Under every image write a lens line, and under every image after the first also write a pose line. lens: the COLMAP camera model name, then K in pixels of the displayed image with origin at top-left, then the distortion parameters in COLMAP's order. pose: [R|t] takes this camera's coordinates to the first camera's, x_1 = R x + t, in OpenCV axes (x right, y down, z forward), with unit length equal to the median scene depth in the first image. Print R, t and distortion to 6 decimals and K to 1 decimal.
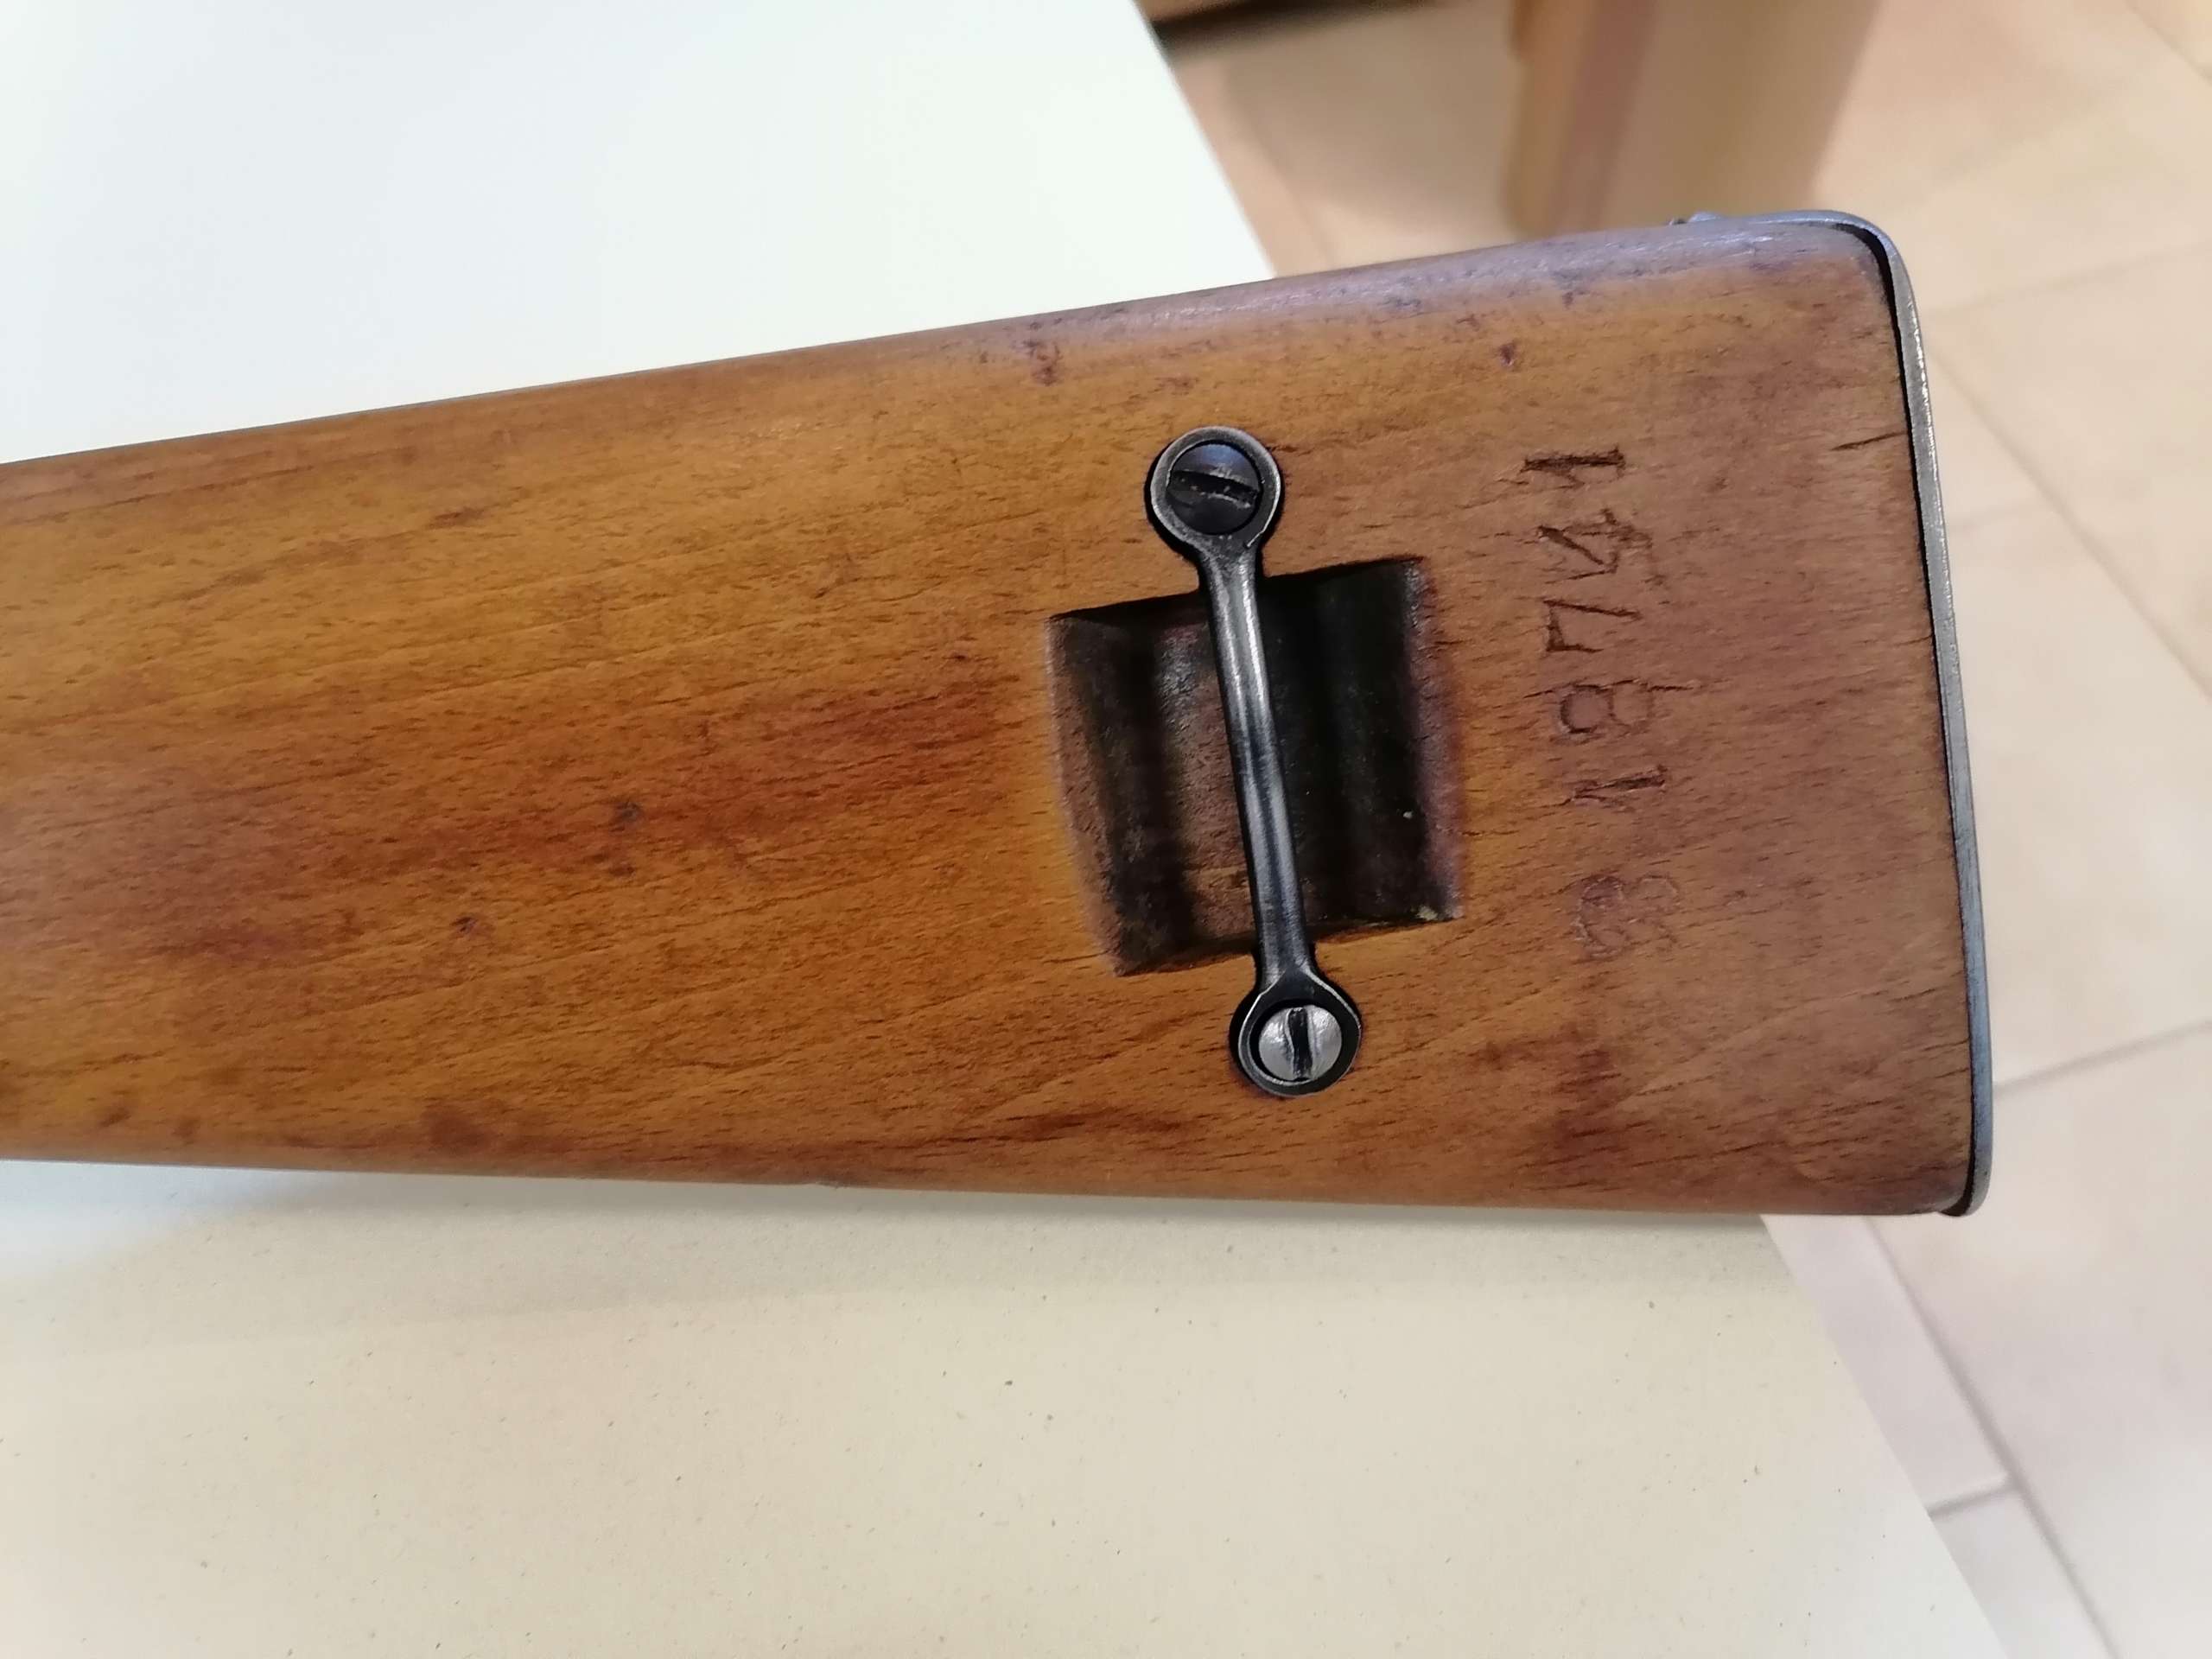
lens RADIAL K [[1792.5, 0, 1115.1], [0, 1792.5, 829.4], [0, 0, 1]] dist [-0.004934, 0.000062]
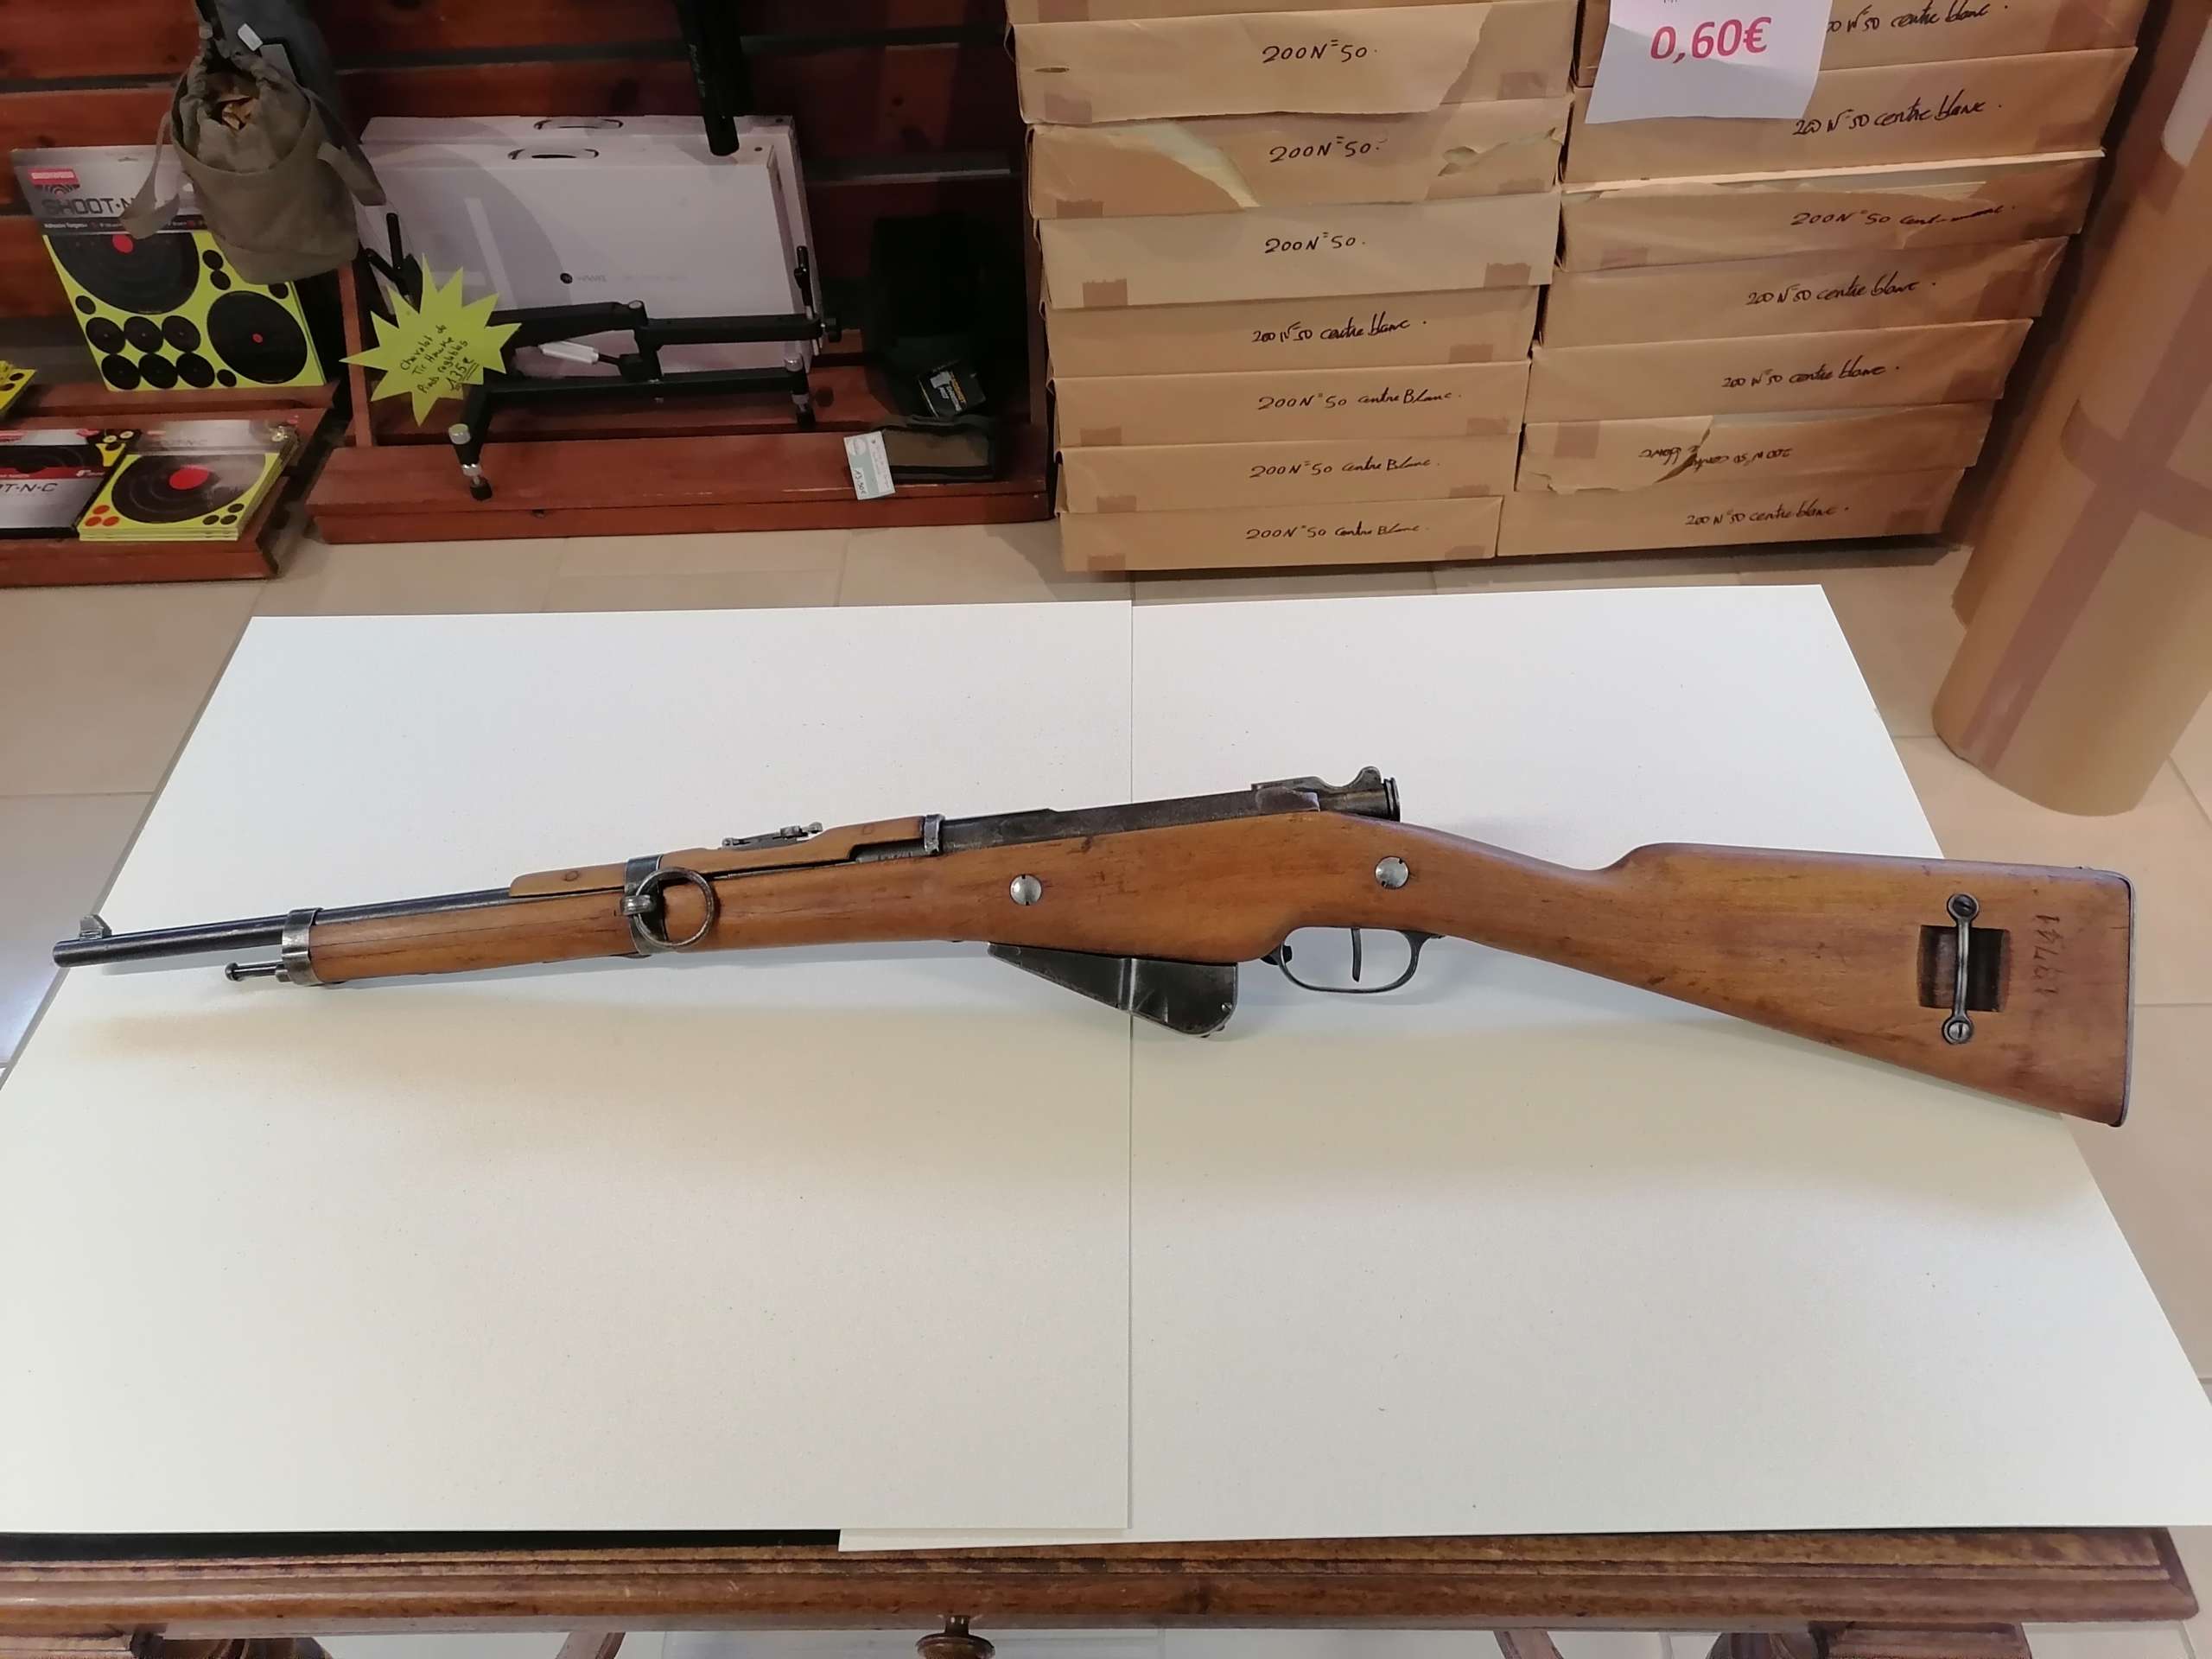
lens RADIAL K [[1654.1, 0, 1120.5], [0, 1654.1, 848.7], [0, 0, 1]] dist [0.008304, -0.006808]
pose [[0.956599, 0.211741, -0.200208, -1.164970], [-0.242488, 0.959418, -0.143930, 0.785490], [0.161608, 0.186232, 0.969124, -3.414118]]
